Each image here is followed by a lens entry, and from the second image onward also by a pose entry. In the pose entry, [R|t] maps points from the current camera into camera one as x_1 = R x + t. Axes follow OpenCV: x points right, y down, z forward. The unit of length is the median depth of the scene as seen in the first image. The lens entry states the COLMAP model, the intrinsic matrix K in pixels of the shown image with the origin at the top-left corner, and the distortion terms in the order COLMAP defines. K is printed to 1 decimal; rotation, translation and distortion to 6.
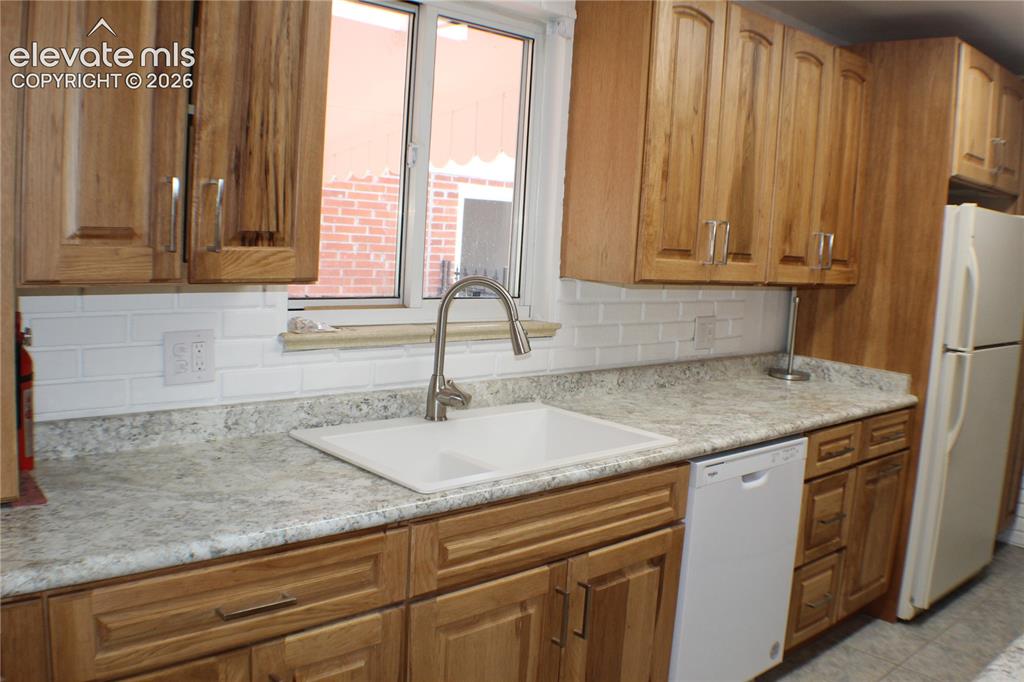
lens RADIAL K [[904.1, 0, 539.0], [0, 904.1, 344.0], [0, 0, 1]] dist [-0.183571, 0.040542]
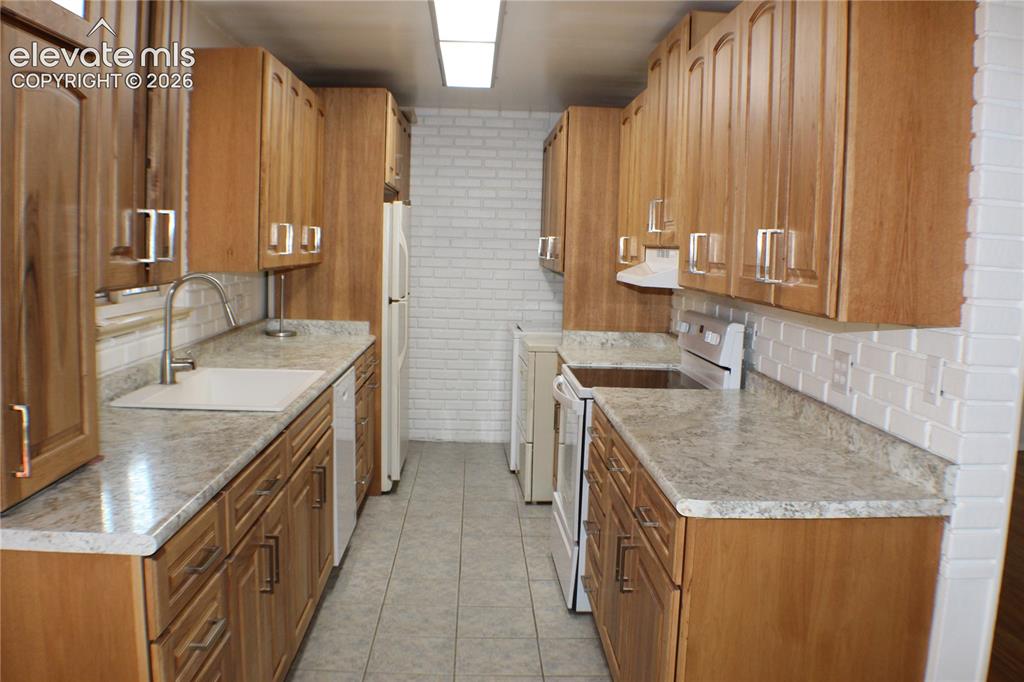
lens RADIAL K [[904.1, 0, 520.4], [0, 904.1, 348.8], [0, 0, 1]] dist [-0.183571, 0.040542]
pose [[0.651036, -0.128280, 0.748128, -0.640983], [0.108278, 0.991231, 0.075739, -0.006250], [-0.751284, 0.031697, 0.659217, -0.199767]]
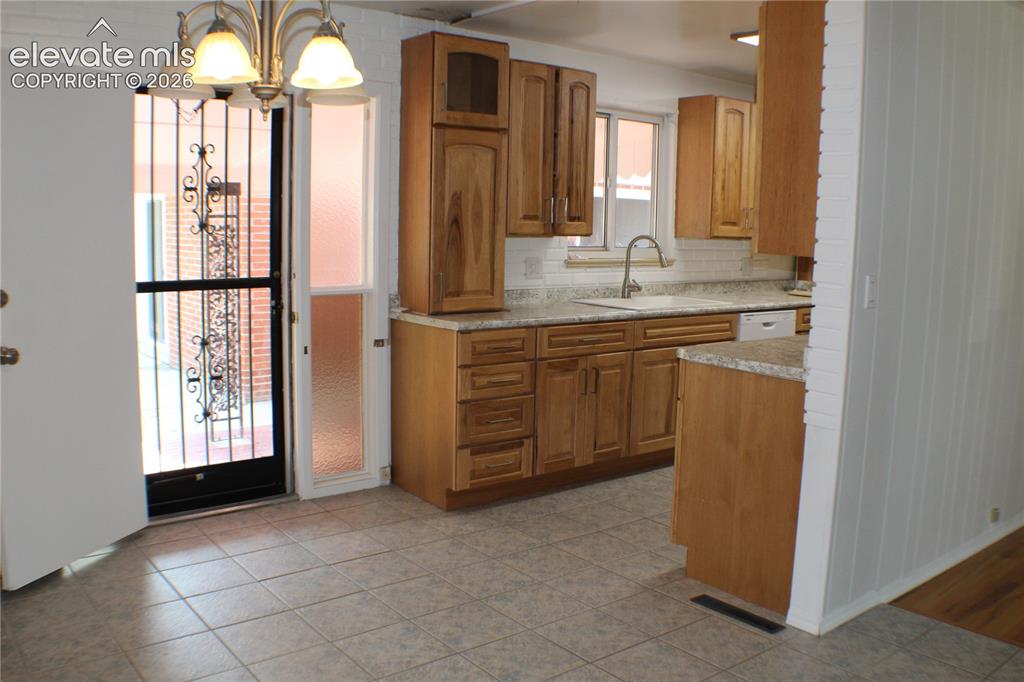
lens RADIAL K [[904.1, 0, 520.0], [0, 904.1, 339.0], [0, 0, 1]] dist [-0.183571, 0.040542]
pose [[0.995241, -0.026431, -0.093788, -0.150015], [0.026355, 0.999651, -0.002046, 0.162453], [0.093809, -0.000436, 0.995590, -1.146415]]
